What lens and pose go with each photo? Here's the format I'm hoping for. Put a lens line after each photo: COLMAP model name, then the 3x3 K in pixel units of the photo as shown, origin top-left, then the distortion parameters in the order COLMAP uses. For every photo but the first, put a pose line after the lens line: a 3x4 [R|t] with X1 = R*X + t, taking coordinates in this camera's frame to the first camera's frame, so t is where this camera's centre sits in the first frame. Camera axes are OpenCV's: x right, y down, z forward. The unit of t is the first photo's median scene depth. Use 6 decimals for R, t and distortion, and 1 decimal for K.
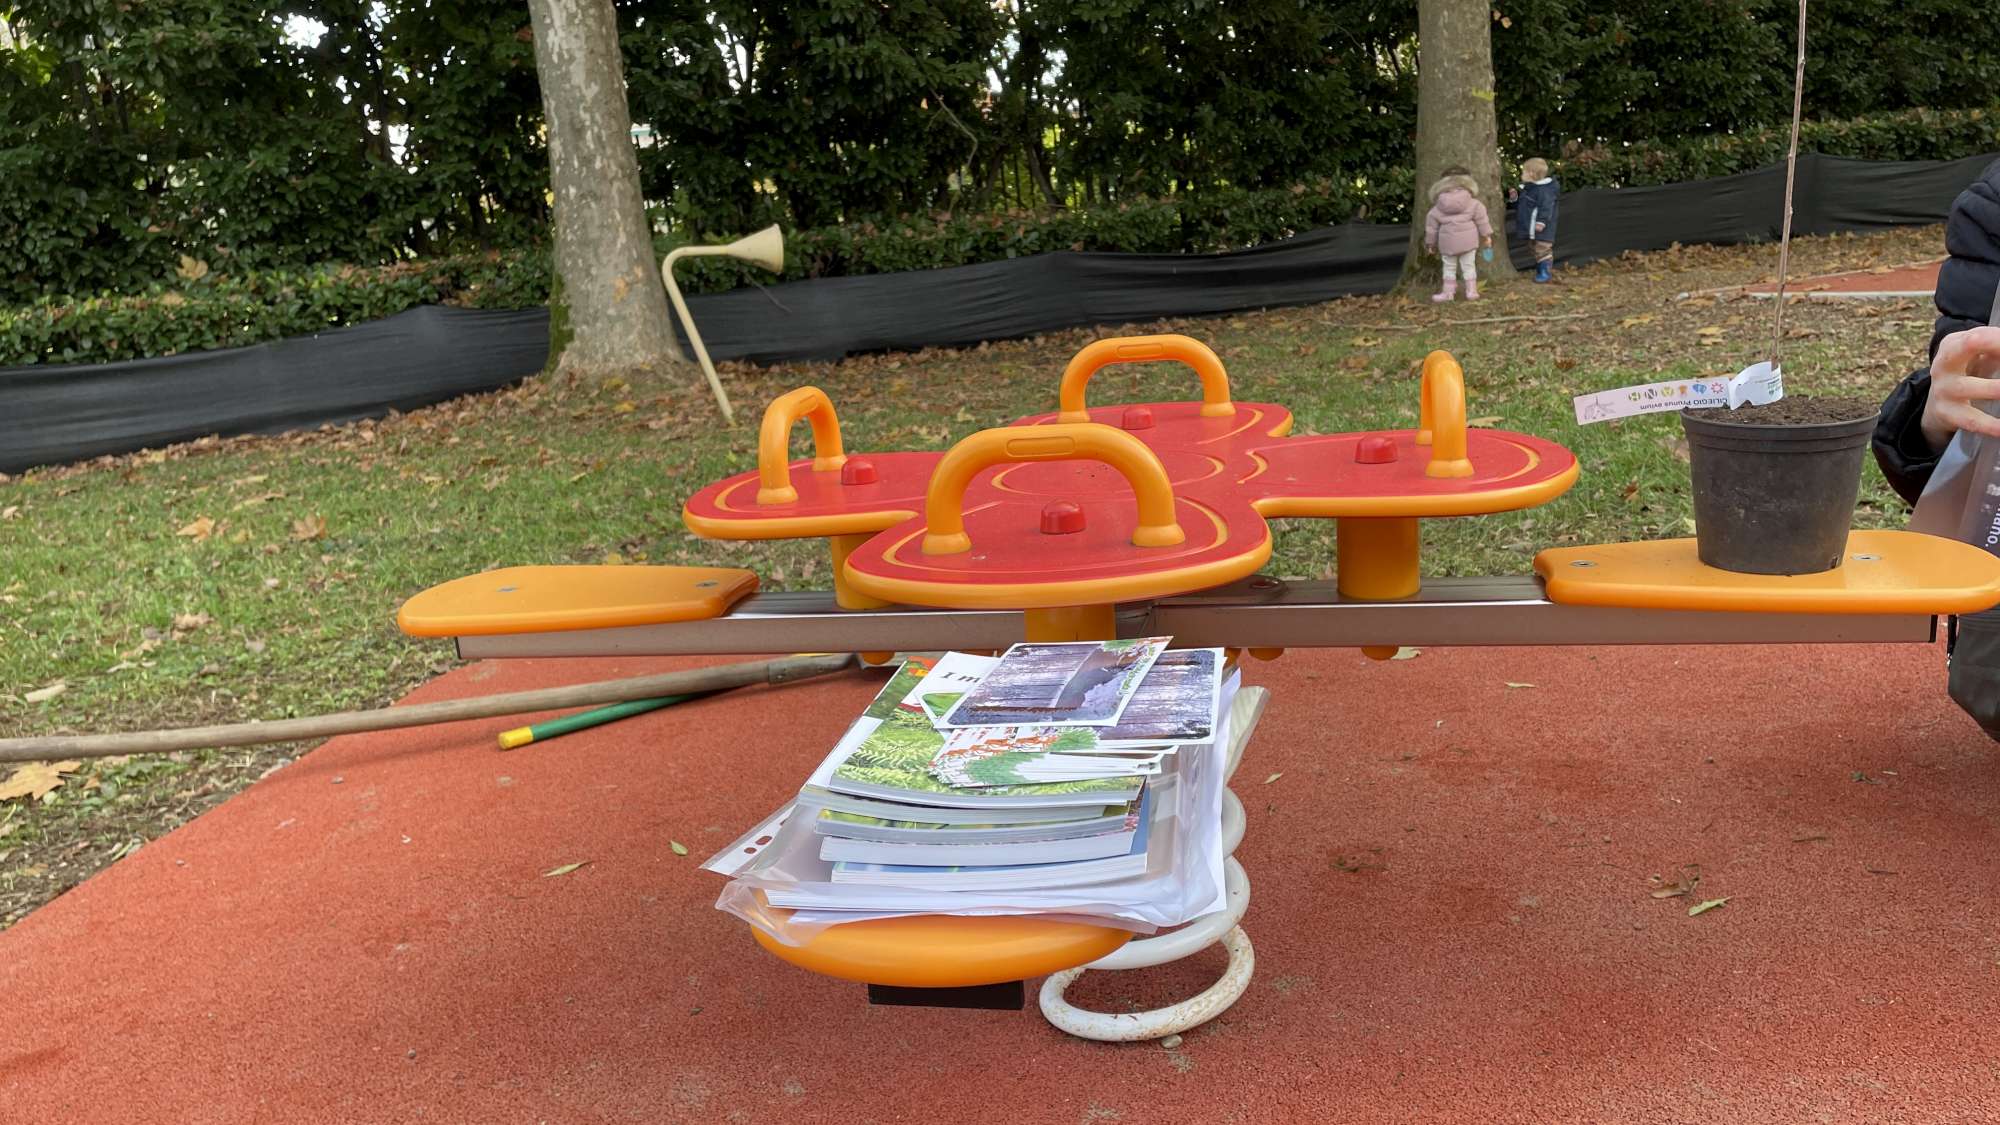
lens RADIAL K [[1532.4, 0, 1000.0], [0, 1532.4, 562.5], [0, 0, 1]] dist [0.002054, 0.004029]
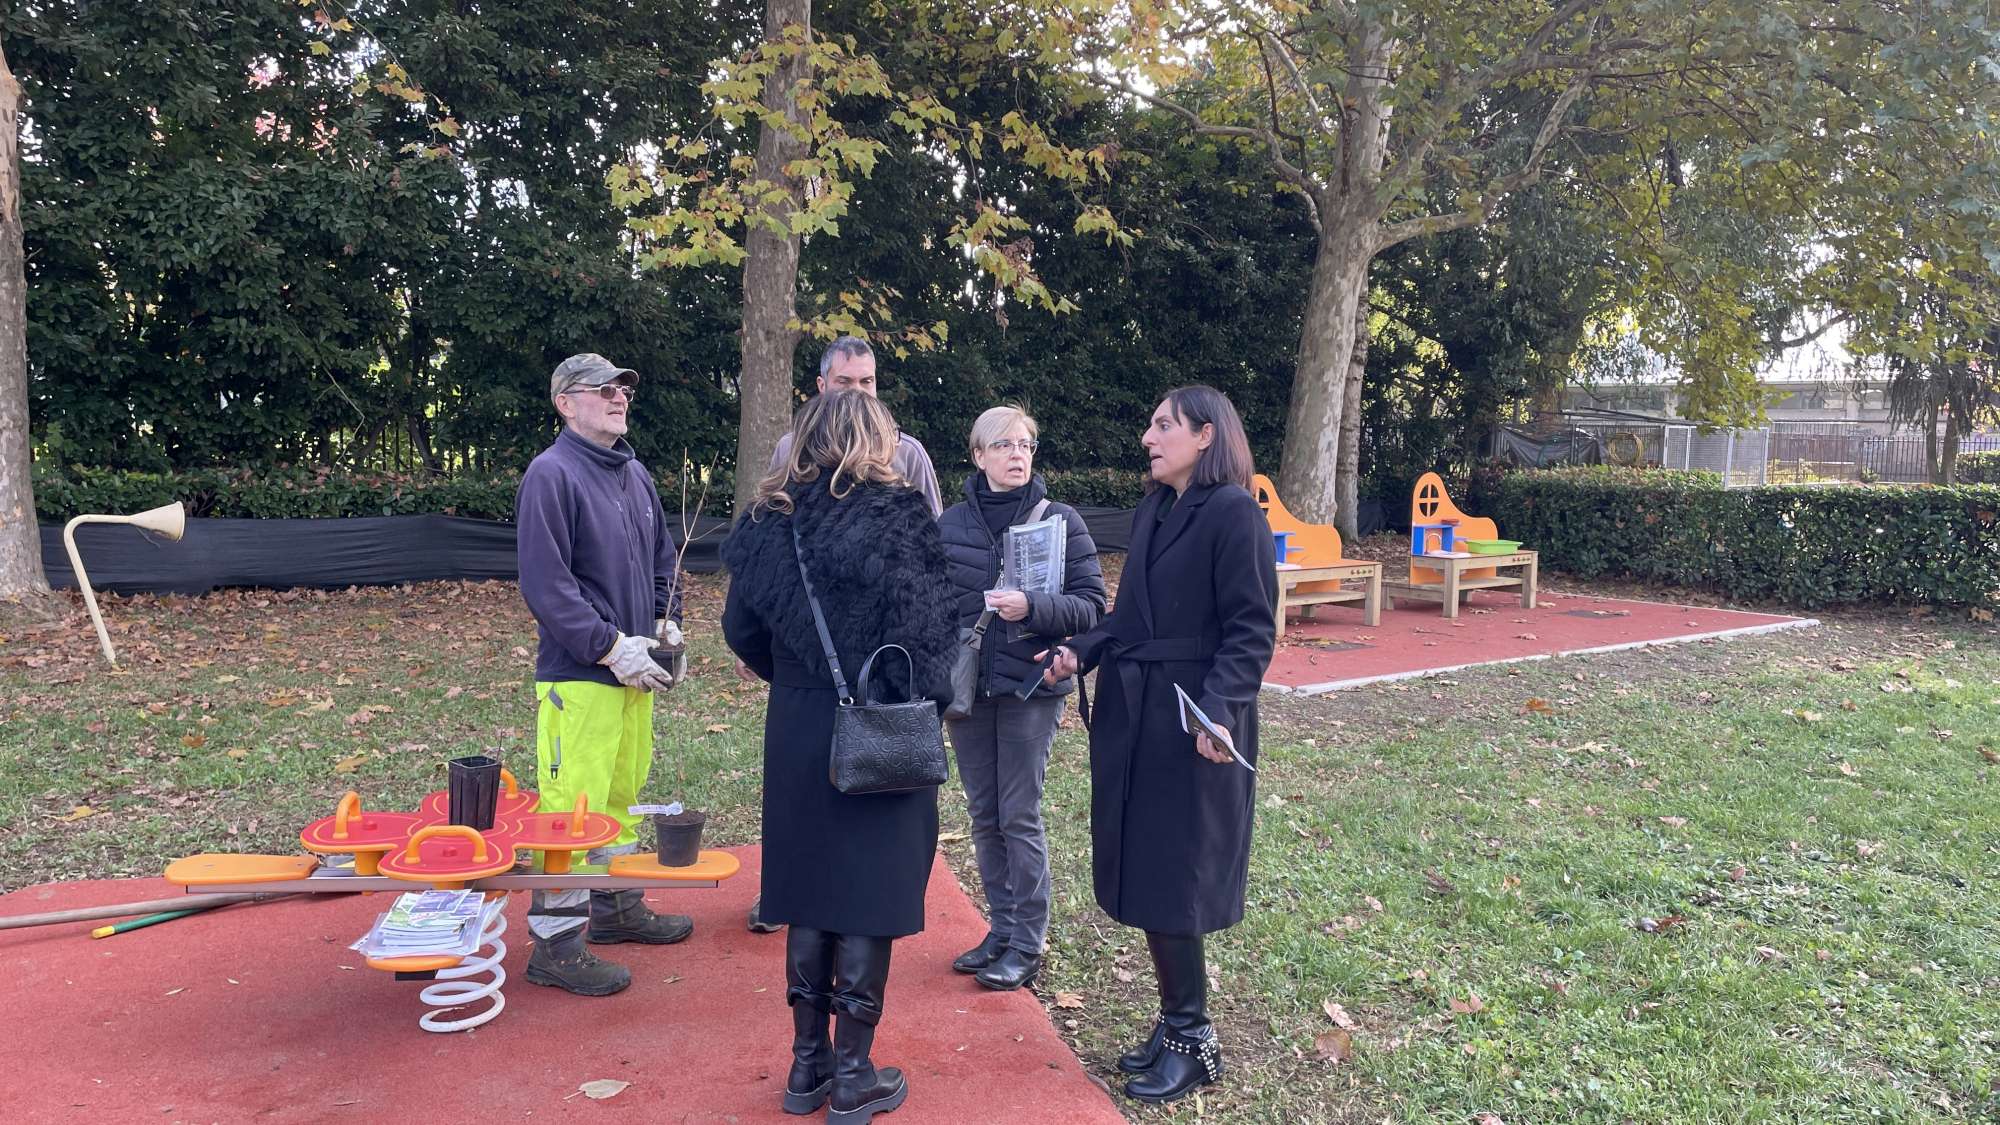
lens RADIAL K [[1517.0, 0, 1000.0], [0, 1517.0, 562.5], [0, 0, 1]] dist [0.087872, -0.114519]
pose [[0.916208, 0.086977, 0.391149, -0.018160], [-0.032976, 0.989213, -0.142724, -0.017315], [-0.399343, 0.117867, 0.909193, -0.212184]]
